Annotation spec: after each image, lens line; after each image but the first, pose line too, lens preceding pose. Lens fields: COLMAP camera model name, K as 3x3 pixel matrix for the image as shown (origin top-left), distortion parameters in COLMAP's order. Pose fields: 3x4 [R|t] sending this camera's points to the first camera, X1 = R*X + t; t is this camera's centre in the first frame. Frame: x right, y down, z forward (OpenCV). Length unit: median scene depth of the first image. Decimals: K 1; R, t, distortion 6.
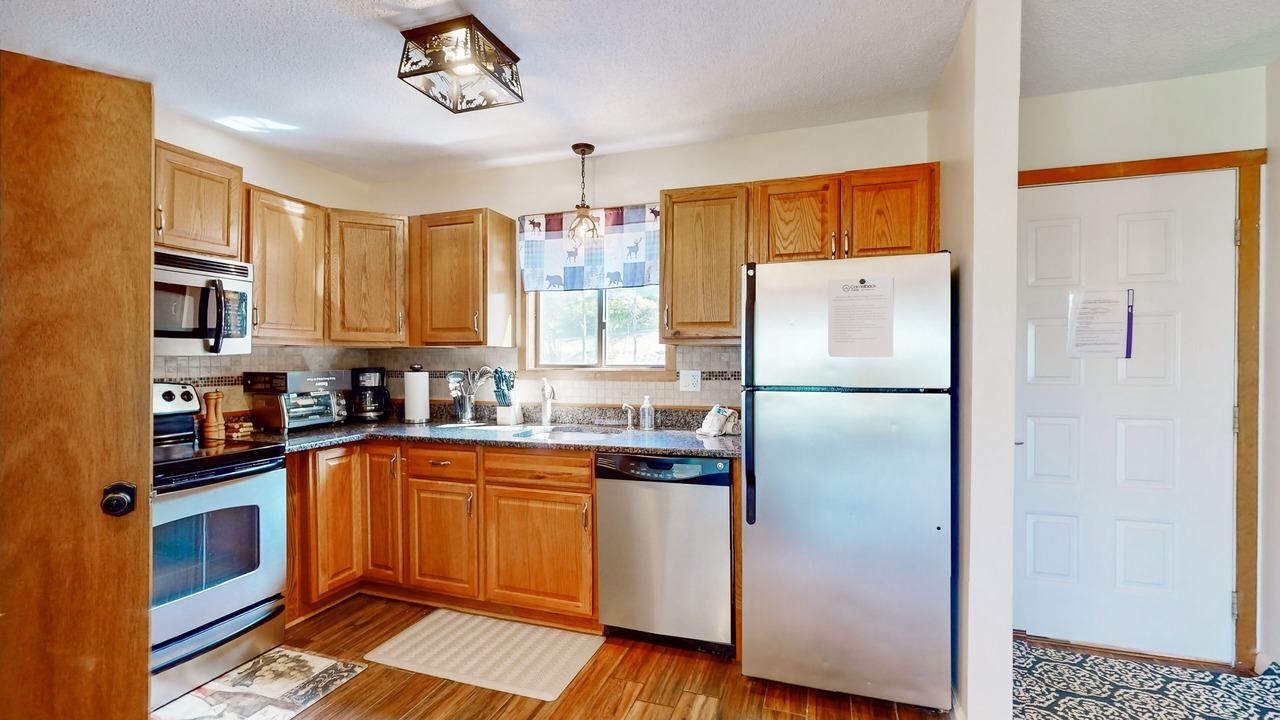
lens RADIAL K [[557.3, 0, 639.3], [0, 557.3, 365.8], [0, 0, 1]] dist [-0.003158, 0.000772]
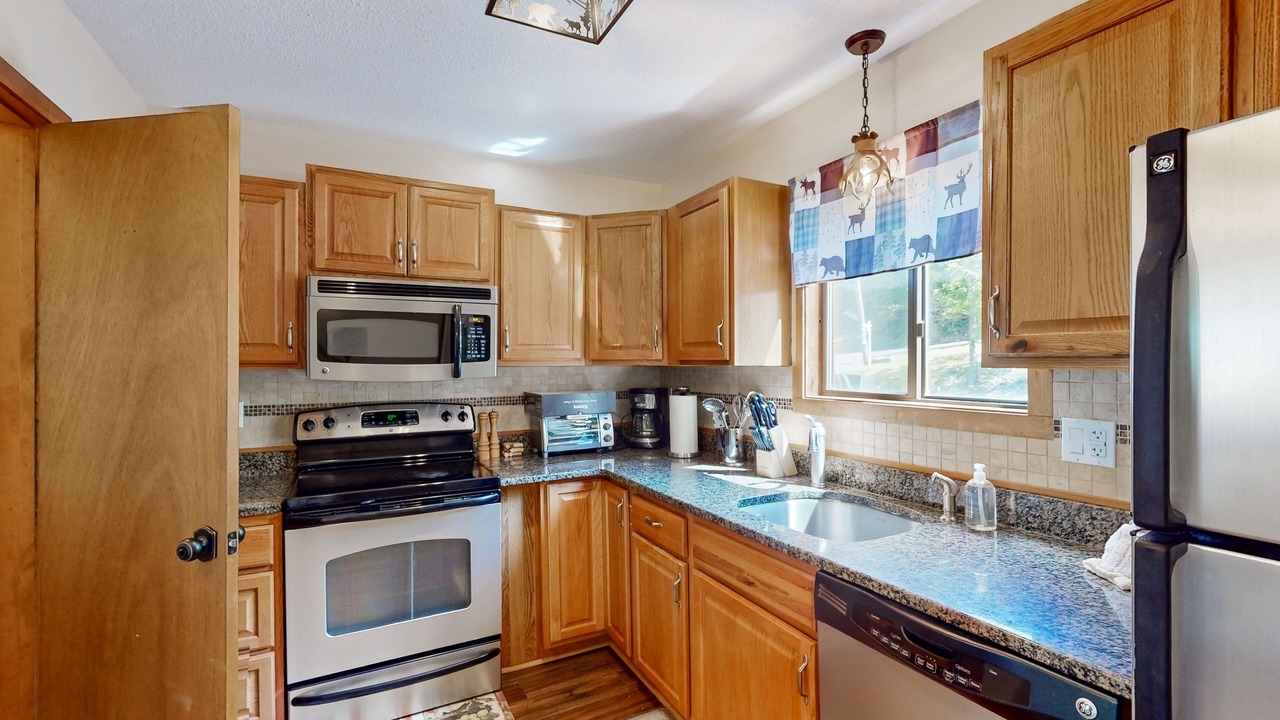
lens RADIAL K [[557.3, 0, 635.8], [0, 557.3, 363.0], [0, 0, 1]] dist [-0.003158, 0.000772]
pose [[0.724894, -0.001815, -0.688858, 0.148842], [-0.002316, 0.999984, -0.005072, -0.039150], [0.688857, 0.005272, 0.724878, 0.423900]]
